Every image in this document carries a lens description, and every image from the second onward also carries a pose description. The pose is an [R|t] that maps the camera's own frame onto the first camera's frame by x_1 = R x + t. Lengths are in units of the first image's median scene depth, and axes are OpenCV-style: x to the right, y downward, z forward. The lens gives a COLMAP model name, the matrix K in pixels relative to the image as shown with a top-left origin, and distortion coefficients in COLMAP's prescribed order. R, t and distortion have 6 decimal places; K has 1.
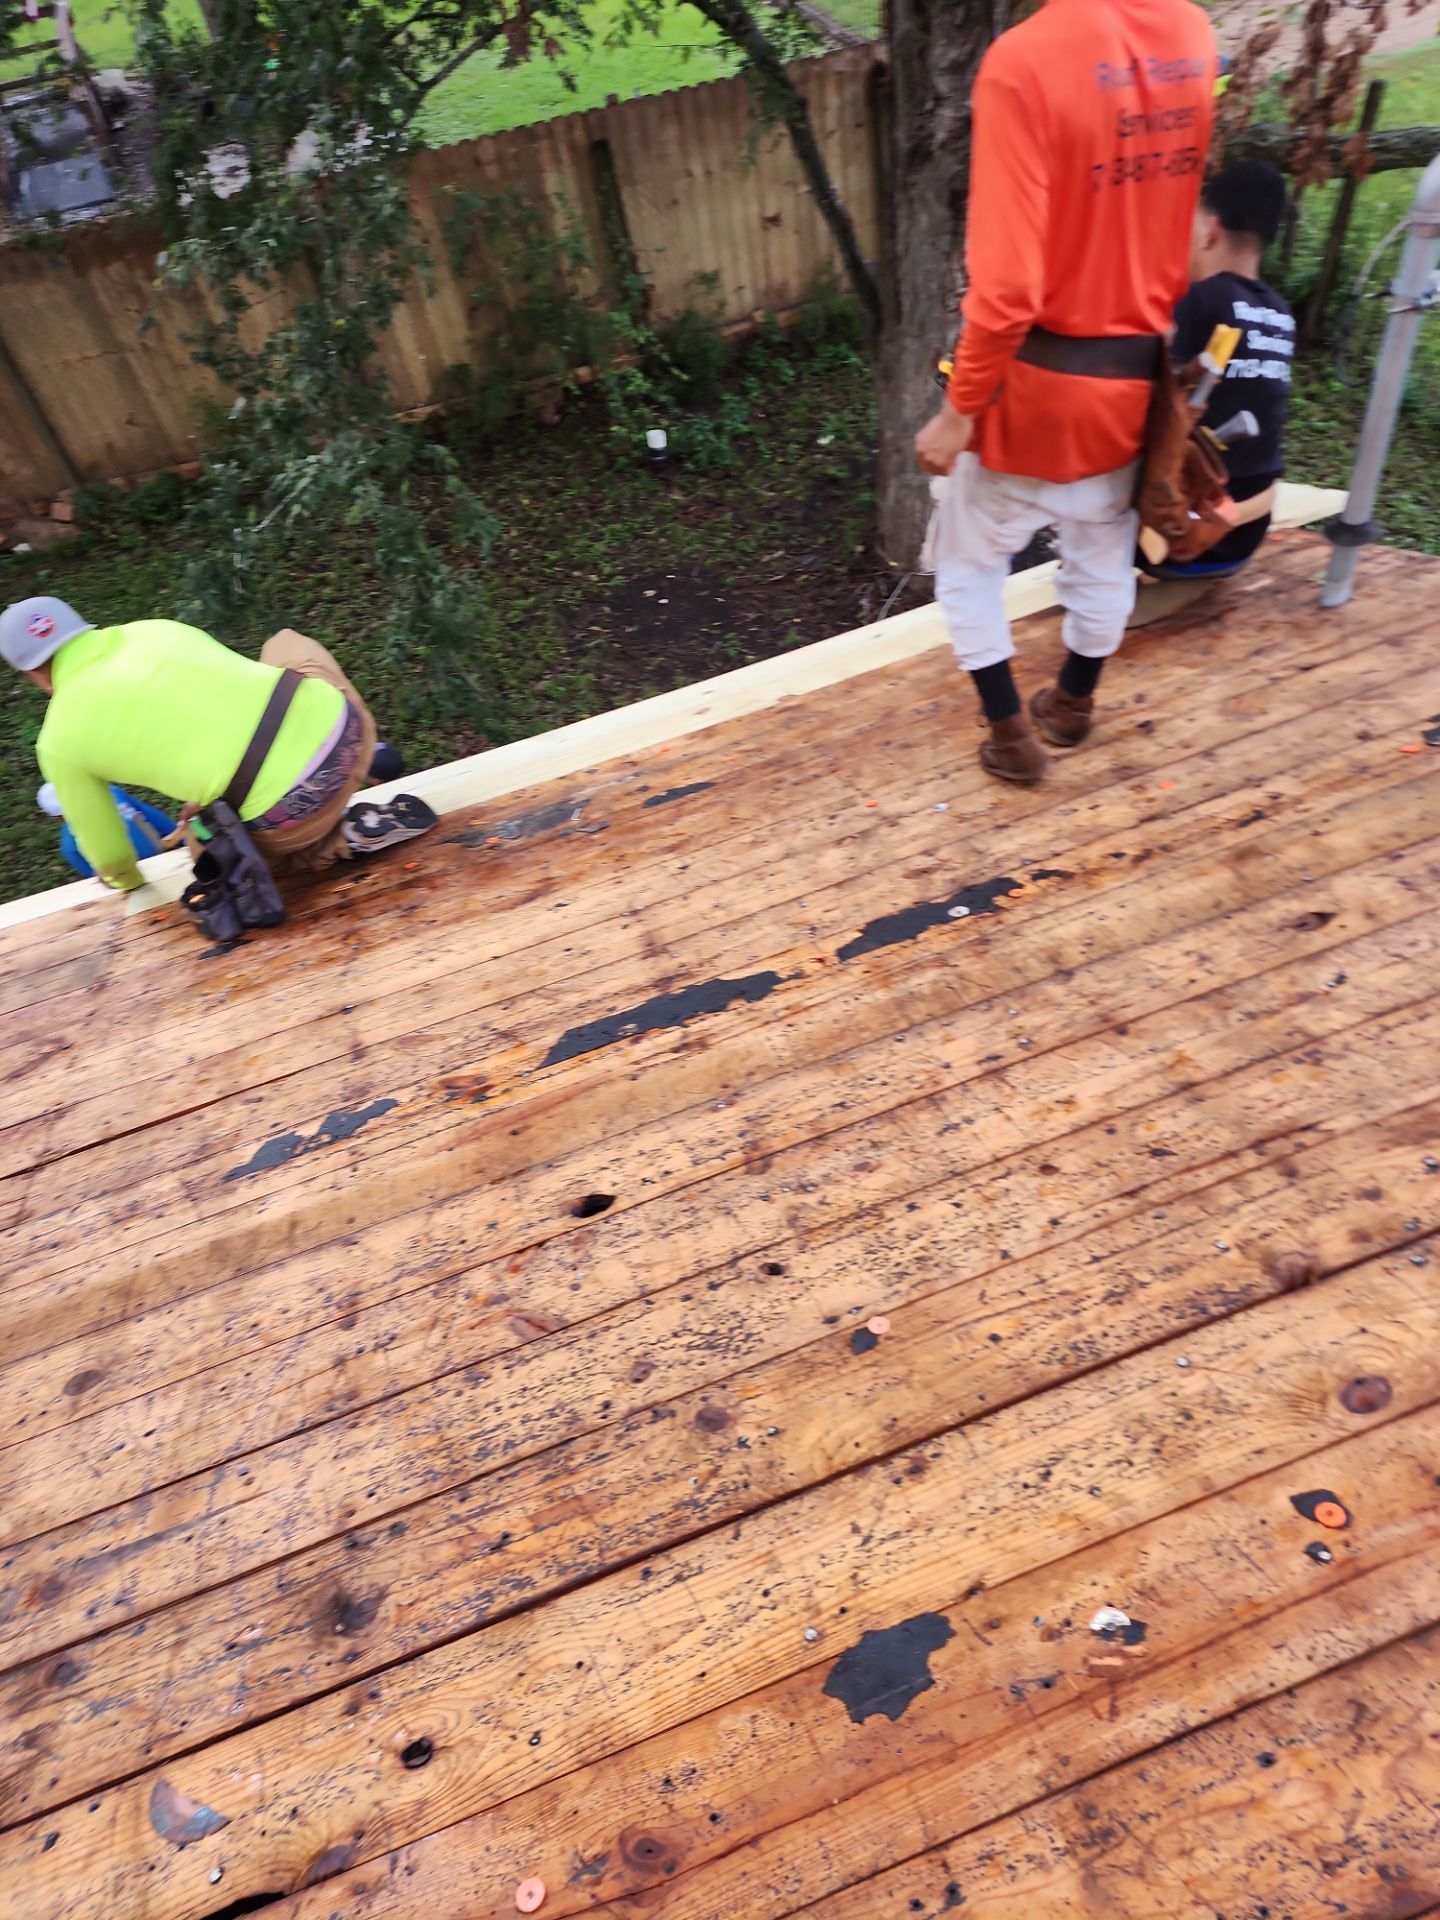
lens RADIAL K [[1359.3, 0, 720.0], [0, 1359.3, 960.0], [0, 0, 1]] dist [0.094072, -0.078431]
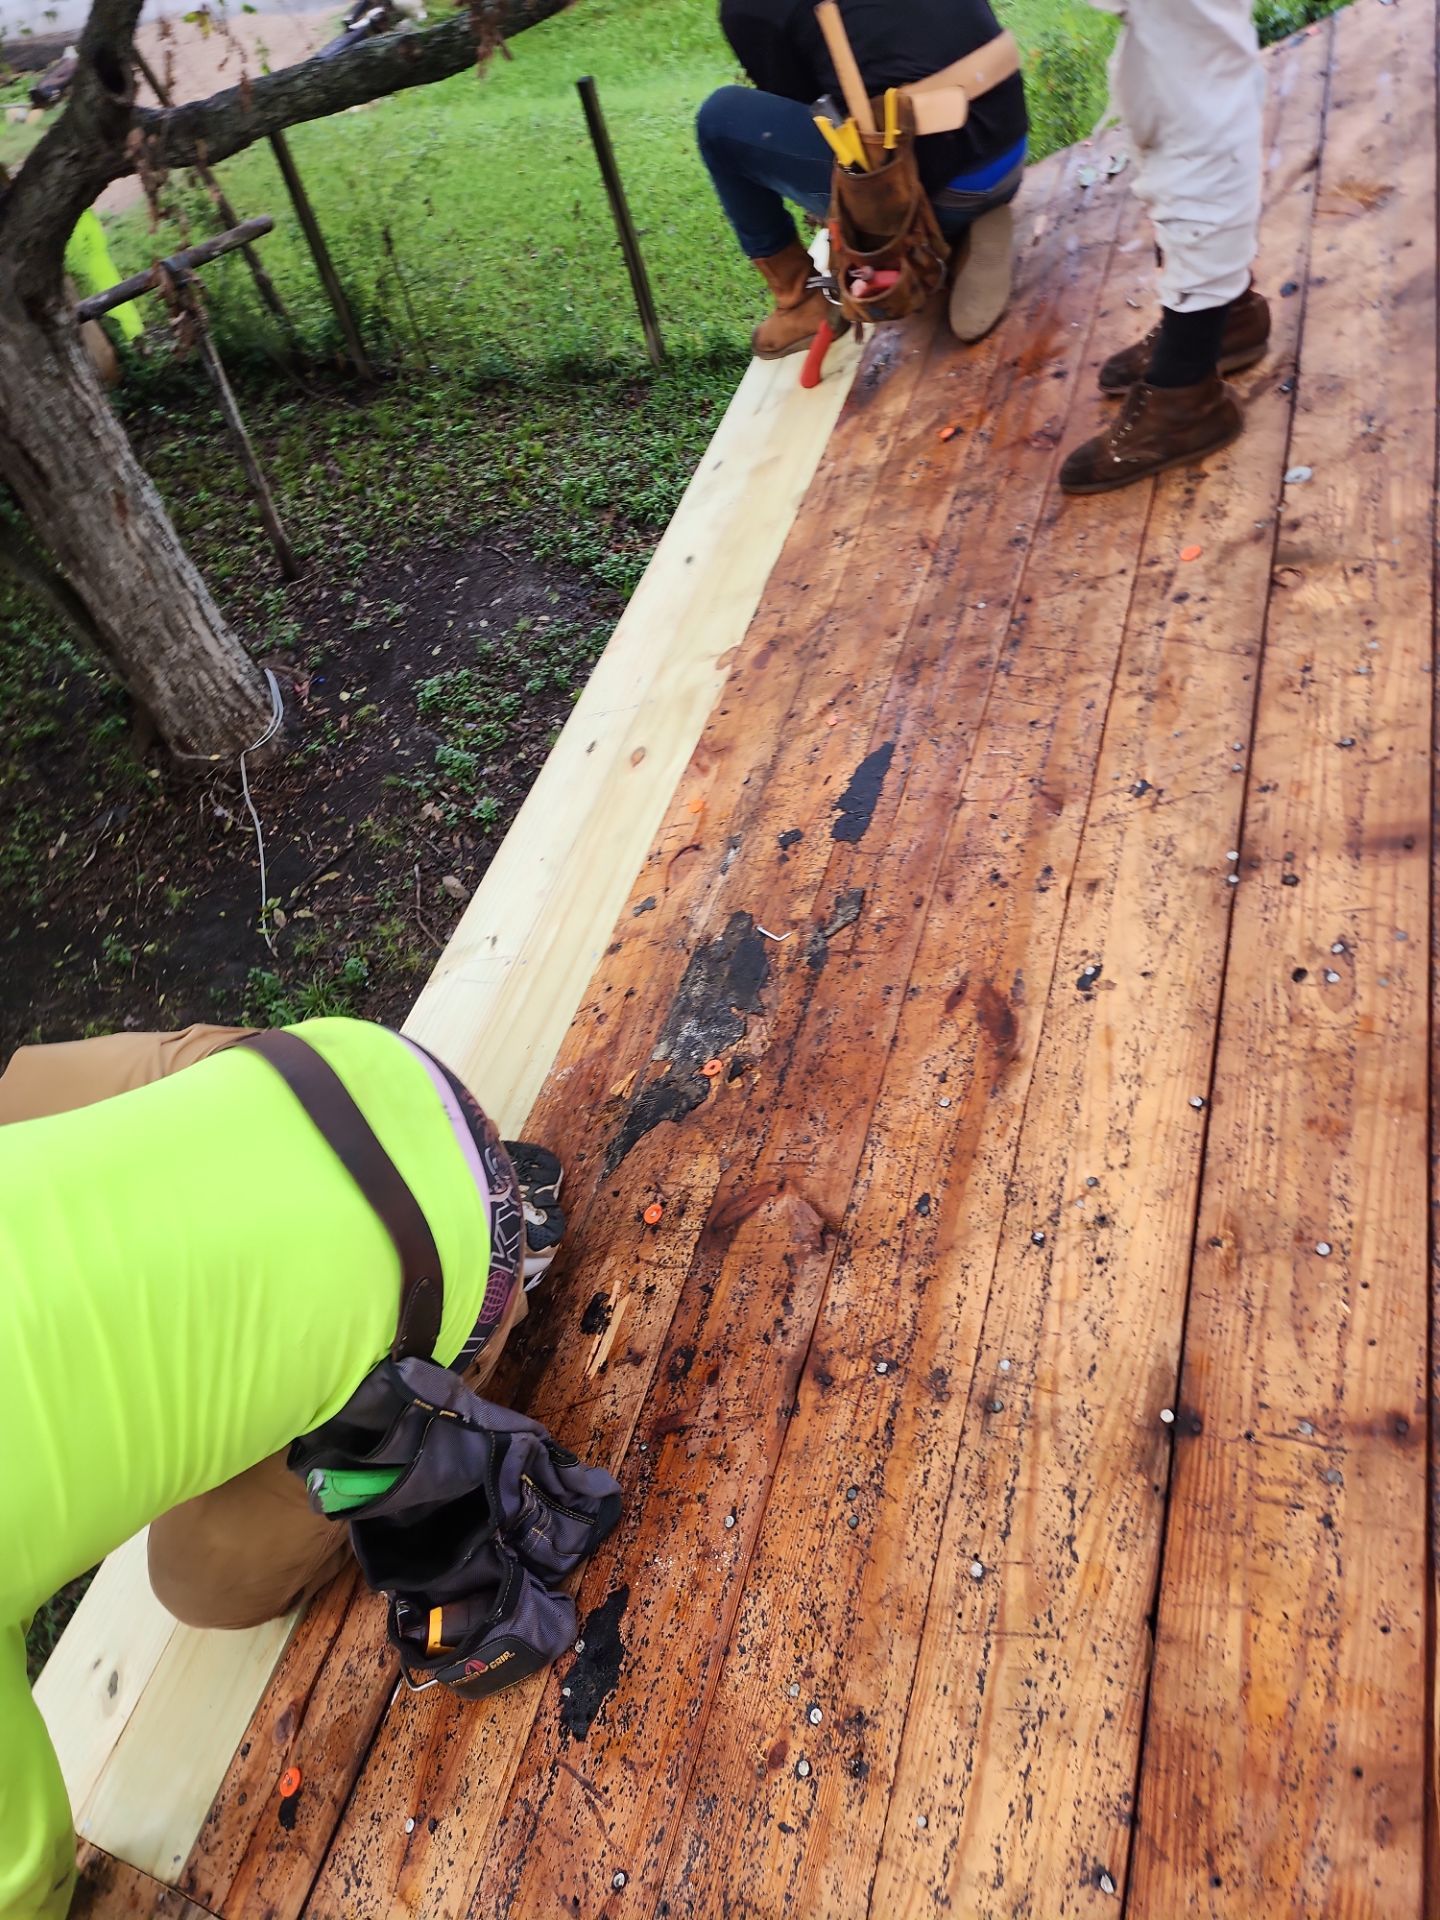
lens RADIAL K [[1359.3, 0, 720.0], [0, 1359.3, 960.0], [0, 0, 1]] dist [0.094072, -0.078431]
pose [[0.607776, -0.609339, 0.509229, -0.399549], [0.675115, 0.734123, 0.072682, -0.153015], [-0.418125, 0.299614, 0.857556, 0.559797]]
